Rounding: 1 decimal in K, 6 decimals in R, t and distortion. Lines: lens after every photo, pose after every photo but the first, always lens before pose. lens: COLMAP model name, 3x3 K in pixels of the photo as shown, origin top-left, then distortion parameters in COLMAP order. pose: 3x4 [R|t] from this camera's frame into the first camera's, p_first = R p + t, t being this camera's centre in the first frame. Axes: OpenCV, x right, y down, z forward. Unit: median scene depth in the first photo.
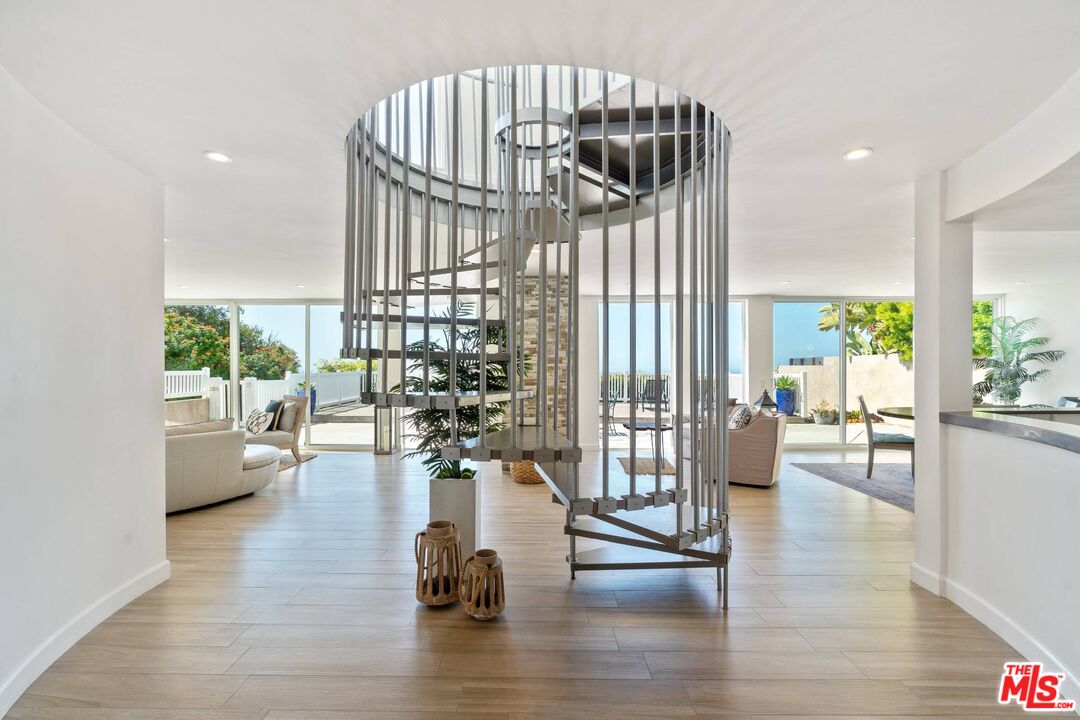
lens RADIAL K [[480.1, 0, 536.1], [0, 480.1, 370.3], [0, 0, 1]] dist [-0.002706, 0.001501]
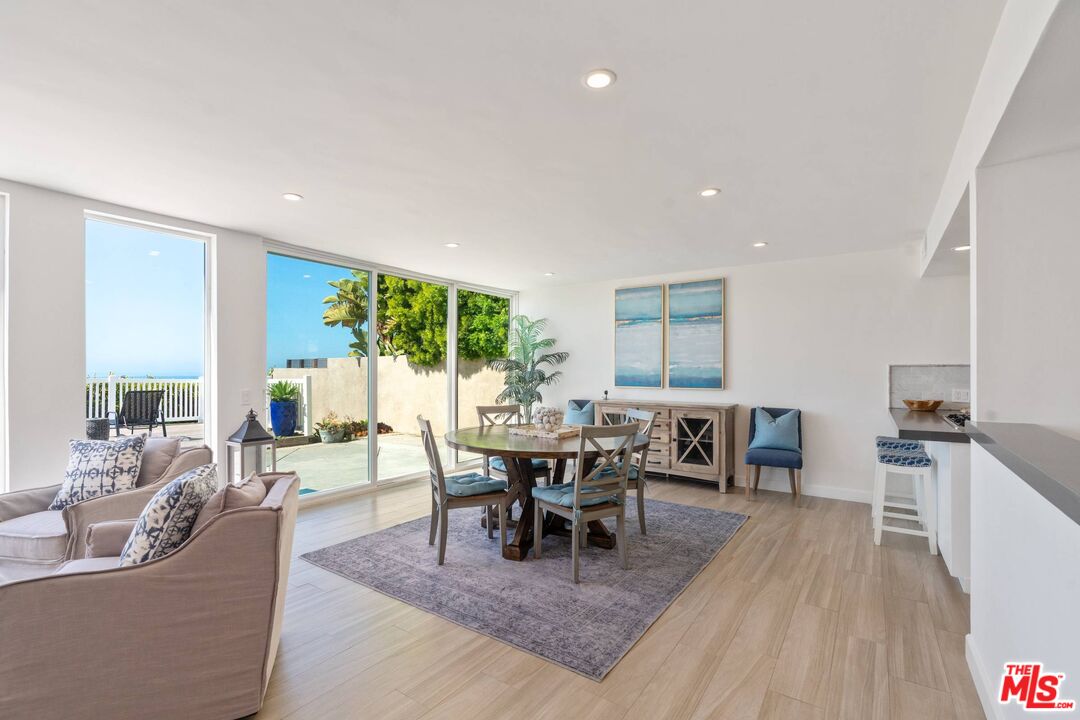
lens RADIAL K [[480.1, 0, 534.9], [0, 480.1, 370.3], [0, 0, 1]] dist [-0.002706, 0.001501]
pose [[0.565299, 0.003361, 0.824879, 0.136295], [0.004019, 0.999969, -0.006829, 0.001162], [-0.824876, 0.007176, 0.565268, 0.277018]]
